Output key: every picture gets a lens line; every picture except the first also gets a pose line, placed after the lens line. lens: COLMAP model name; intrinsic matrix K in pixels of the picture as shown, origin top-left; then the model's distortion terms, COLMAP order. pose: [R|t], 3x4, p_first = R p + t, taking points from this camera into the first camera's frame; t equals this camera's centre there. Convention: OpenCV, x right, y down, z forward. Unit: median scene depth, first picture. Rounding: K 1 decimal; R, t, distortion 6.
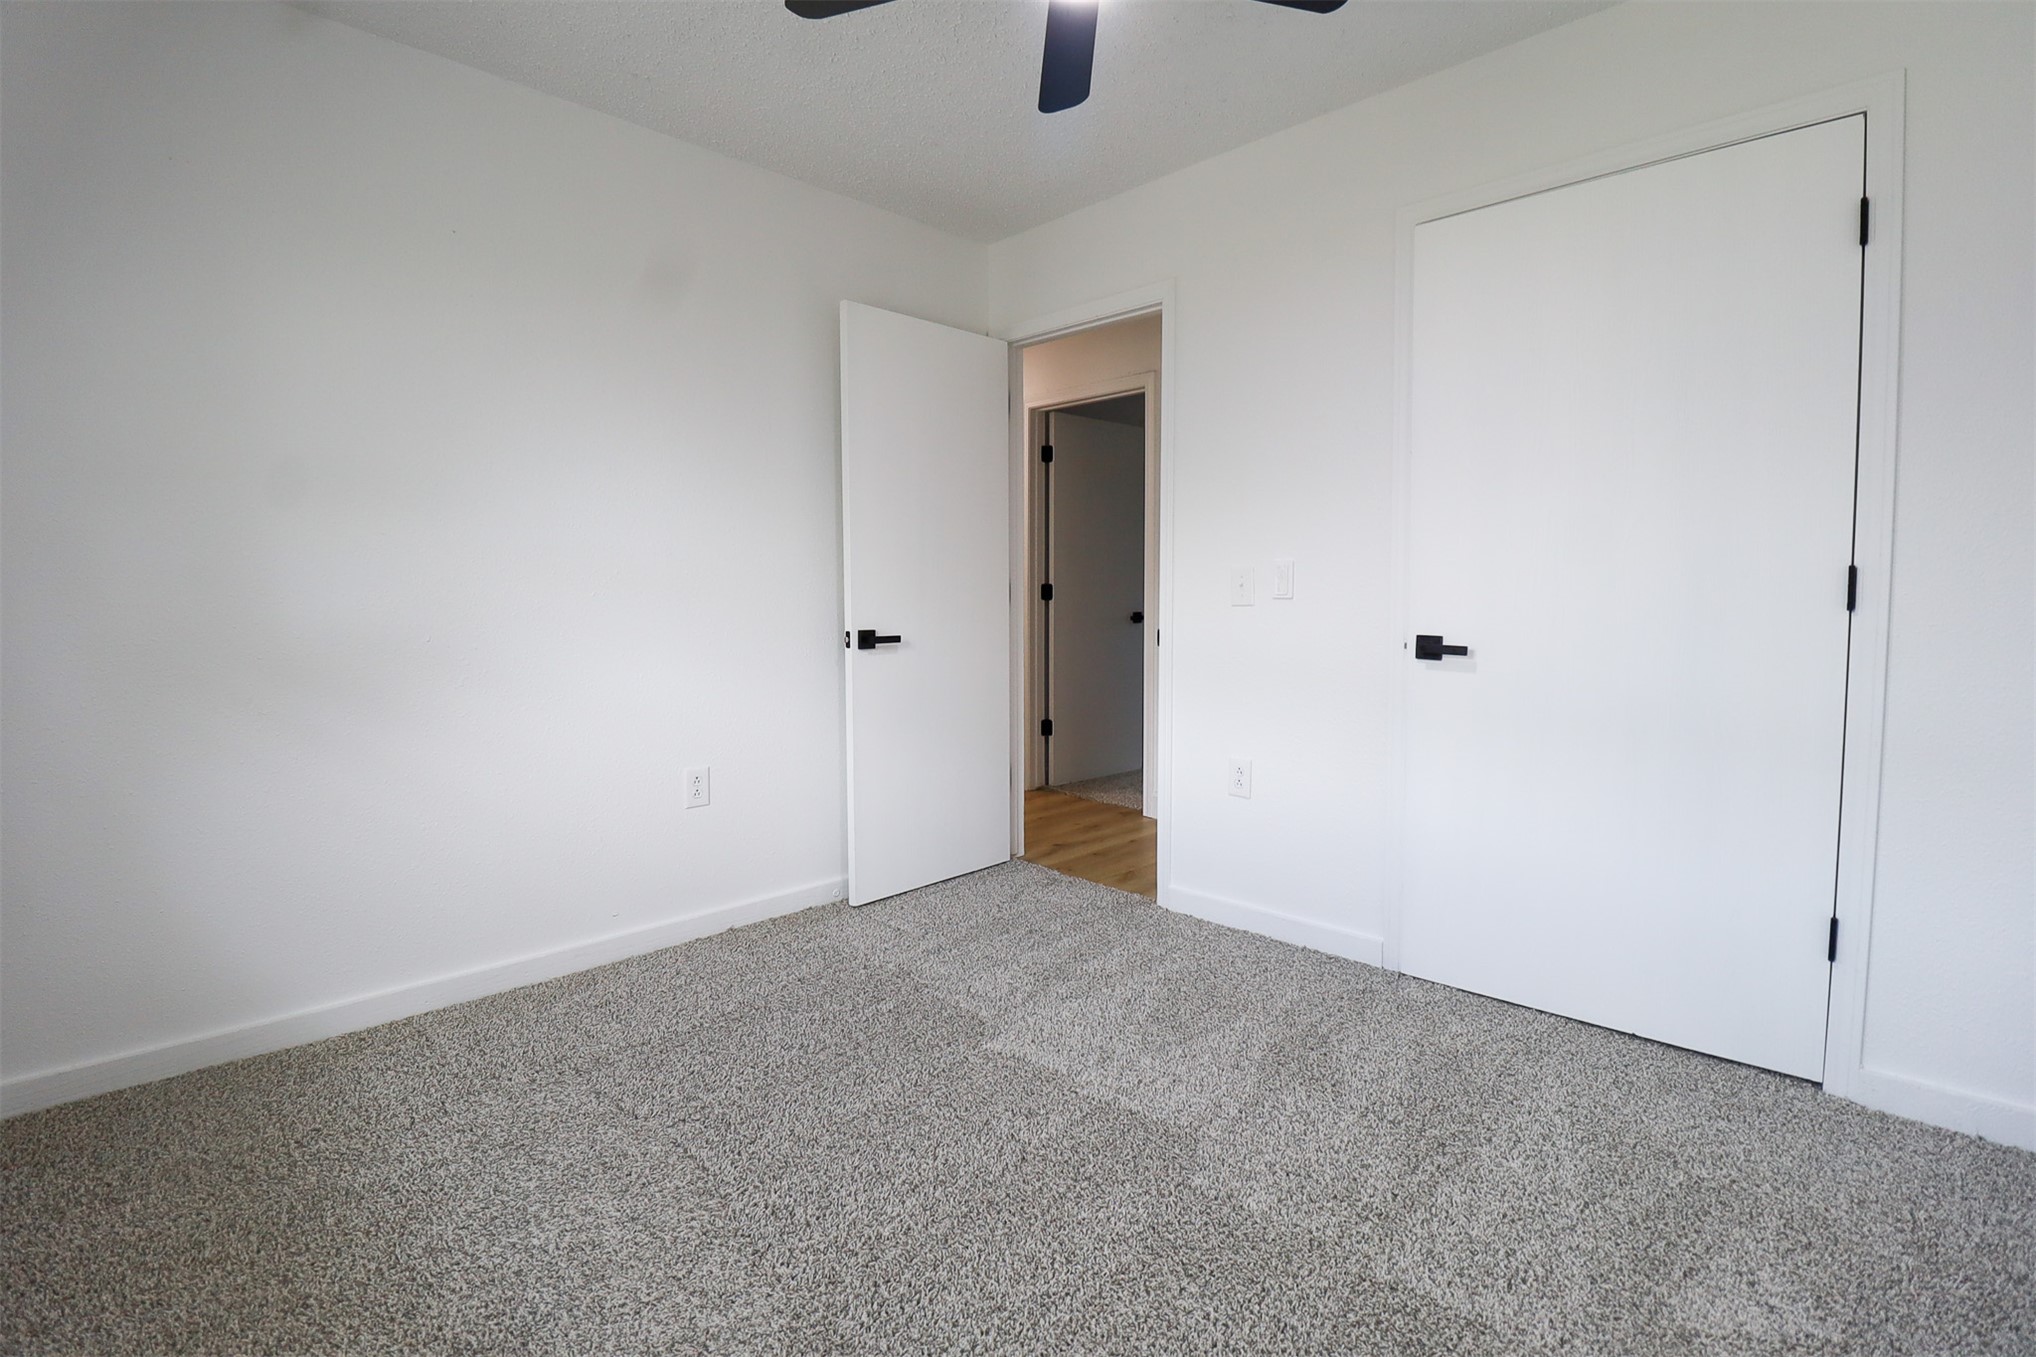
lens RADIAL K [[940.5, 0, 1016.0], [0, 940.5, 646.3], [0, 0, 1]] dist [0.001607, -0.013532]
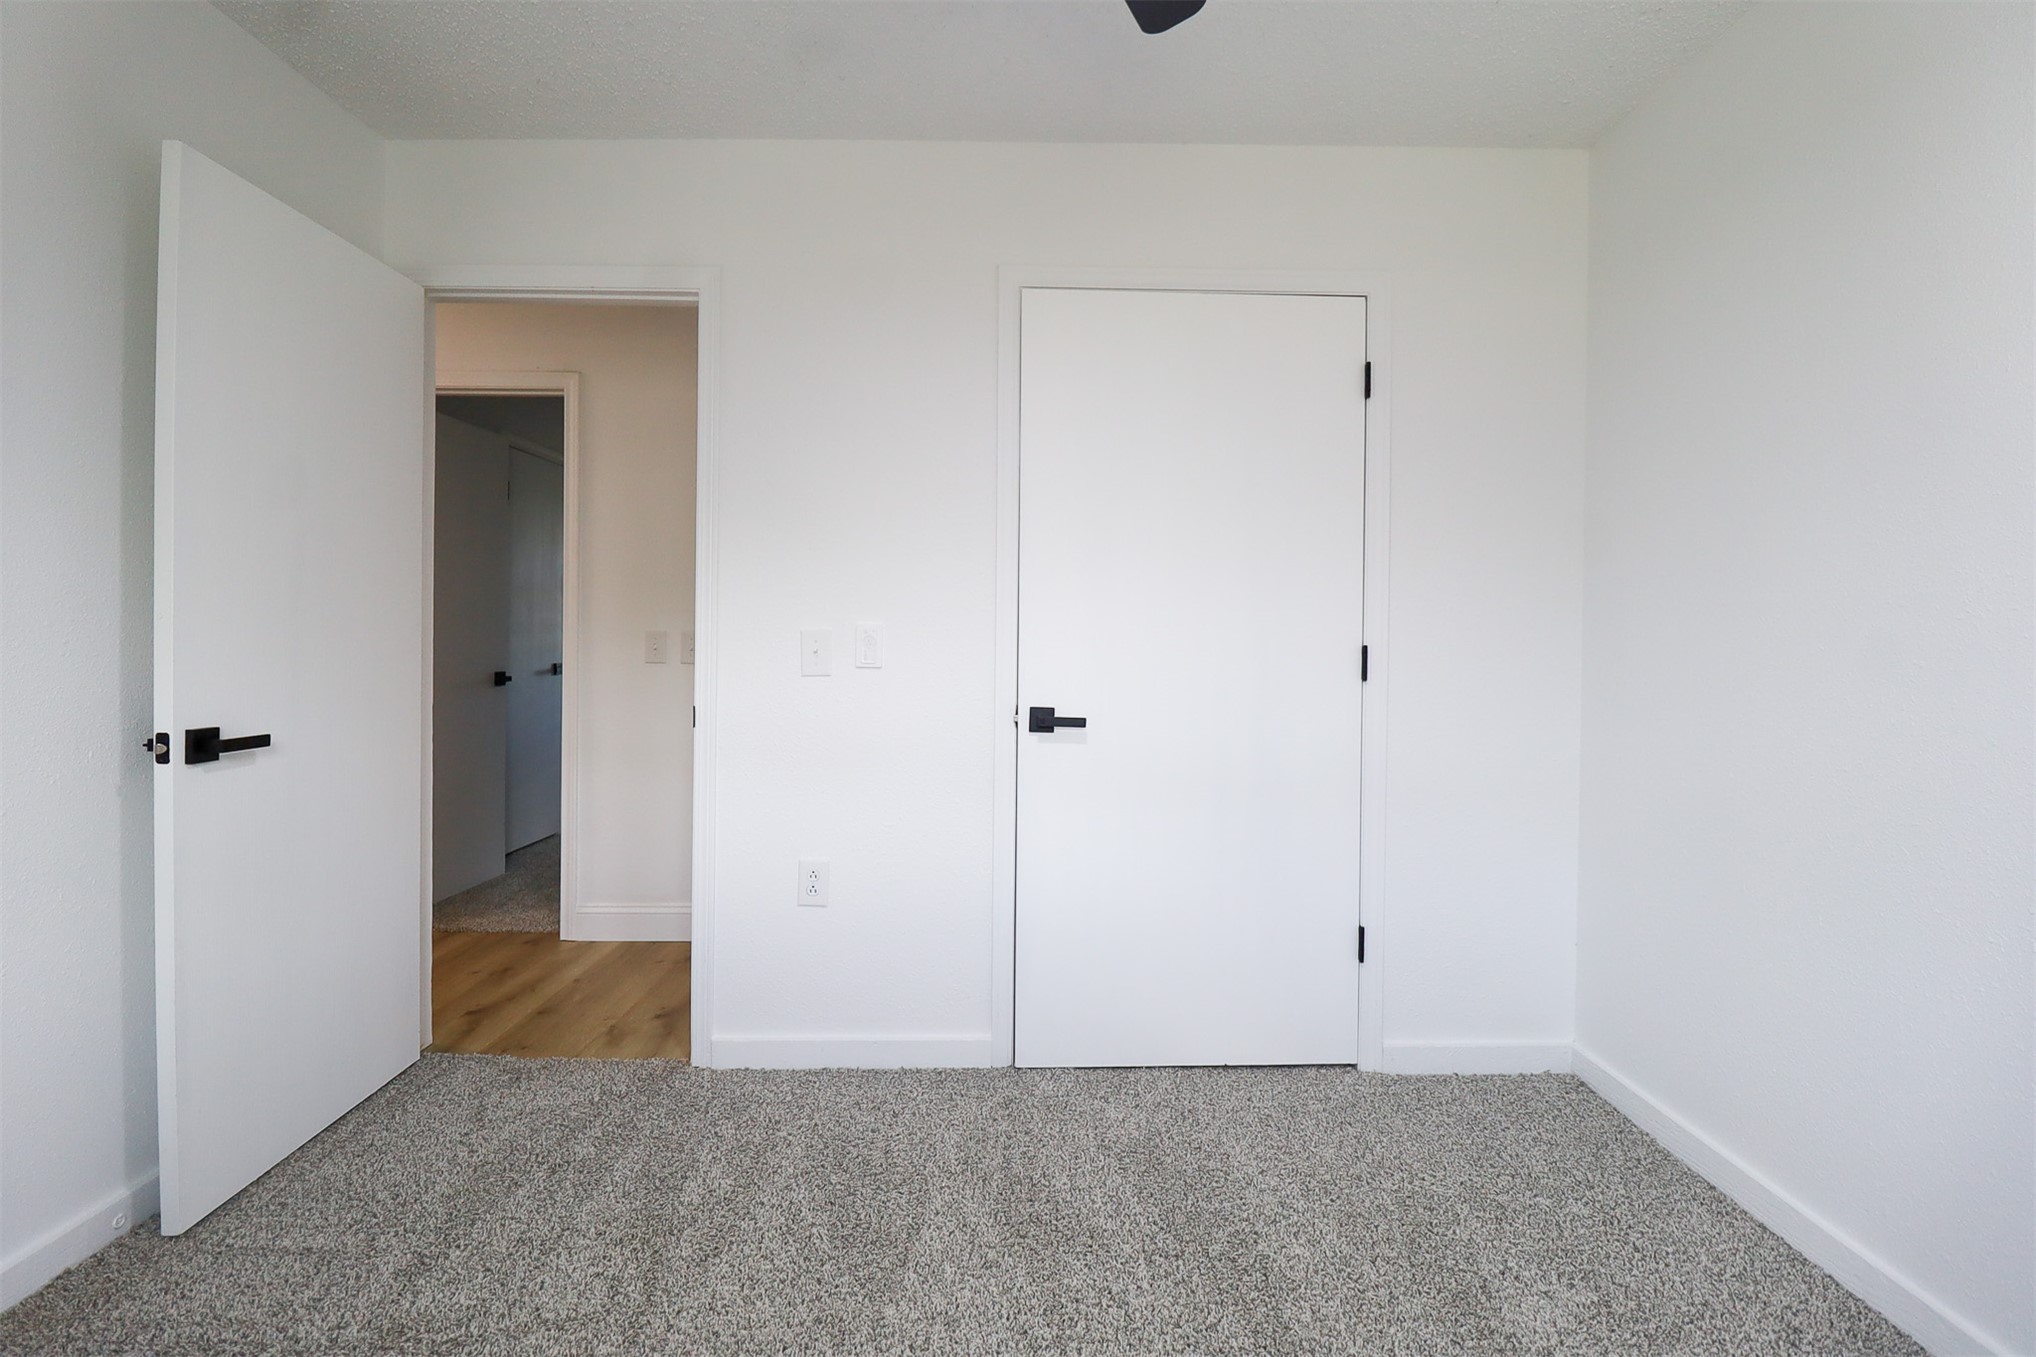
lens RADIAL K [[940.5, 0, 1016.0], [0, 940.5, 646.3], [0, 0, 1]] dist [0.001607, -0.013532]
pose [[0.705660, 0.003901, 0.708540, -0.212835], [0.028642, 0.999010, -0.034026, -0.033839], [-0.707971, 0.044304, 0.704850, 0.266071]]
